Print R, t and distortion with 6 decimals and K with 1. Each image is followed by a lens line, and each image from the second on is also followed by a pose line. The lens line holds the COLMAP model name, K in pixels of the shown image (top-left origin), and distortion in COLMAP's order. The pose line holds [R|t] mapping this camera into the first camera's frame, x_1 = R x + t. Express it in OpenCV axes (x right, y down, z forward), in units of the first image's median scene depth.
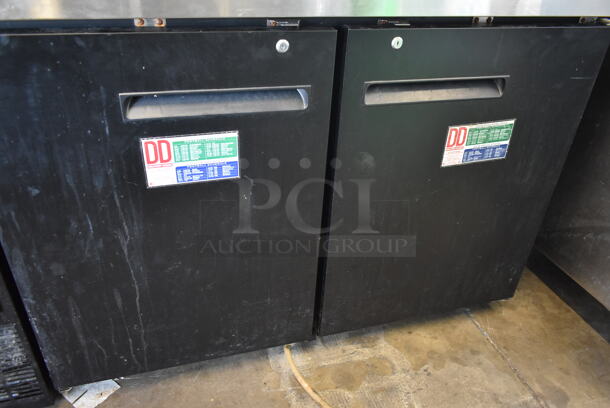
lens RADIAL K [[468.5, 0, 305.0], [0, 468.5, 204.0], [0, 0, 1]] dist [-0.028401, 0.015984]
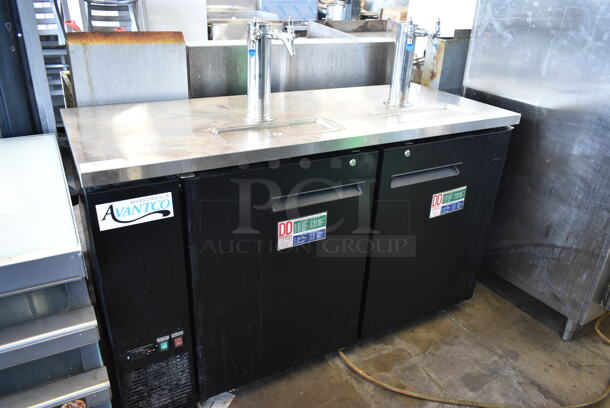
lens RADIAL K [[468.5, 0, 305.0], [0, 468.5, 204.0], [0, 0, 1]] dist [-0.028401, 0.015984]
pose [[0.976849, -0.097459, 0.190442, -0.410283], [0.117121, 0.988578, -0.094851, -0.022821], [-0.179022, 0.114960, 0.977105, -0.494050]]
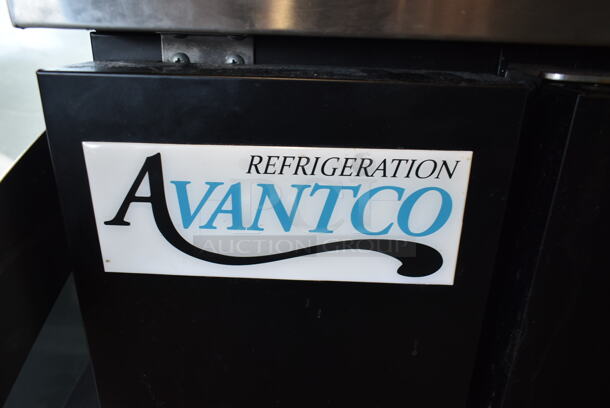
lens RADIAL K [[468.5, 0, 305.0], [0, 468.5, 204.0], [0, 0, 1]] dist [-0.028401, 0.015984]
pose [[0.942406, 0.099670, -0.319275, -0.501648], [-0.160993, 0.971887, -0.171806, -0.119877], [0.293175, 0.213313, 0.931958, 0.383376]]
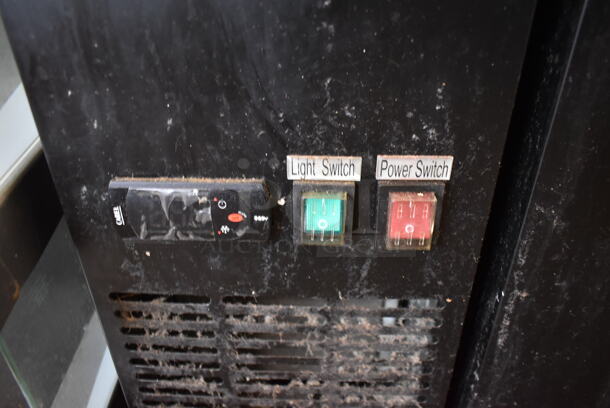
lens RADIAL K [[468.5, 0, 305.0], [0, 468.5, 204.0], [0, 0, 1]] dist [-0.028401, 0.015984]
pose [[0.941924, 0.122872, -0.312539, -0.515745], [-0.132350, 0.991160, -0.009209, 0.178272], [0.308645, 0.050038, 0.949860, 0.583022]]
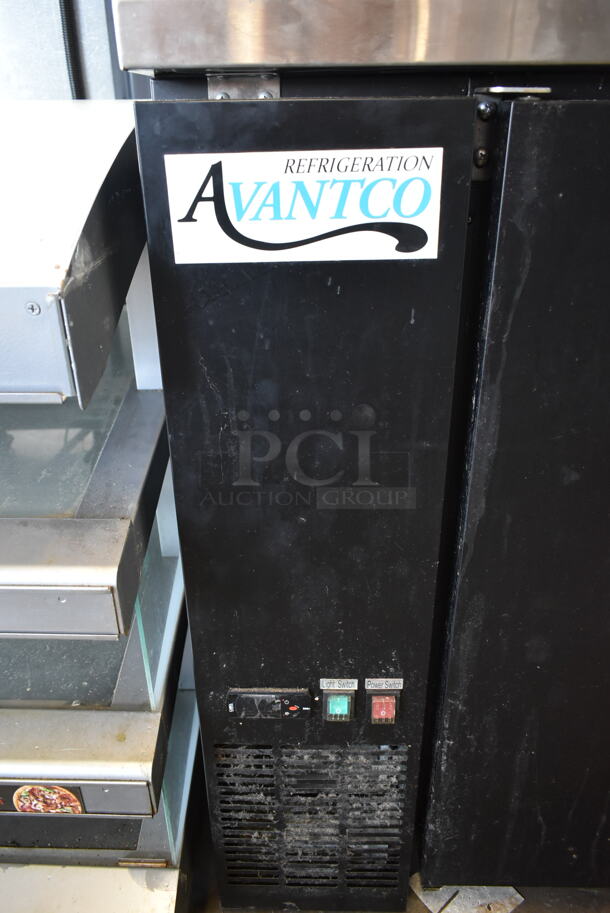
lens RADIAL K [[701.2, 0, 305.0], [0, 701.2, 456.5], [0, 0, 1]] dist [-0.028401, 0.015984]
pose [[0.948457, 0.087599, -0.304559, -0.439631], [-0.120322, 0.988614, -0.090357, 0.032639], [0.293176, 0.122345, 0.948198, 0.197977]]
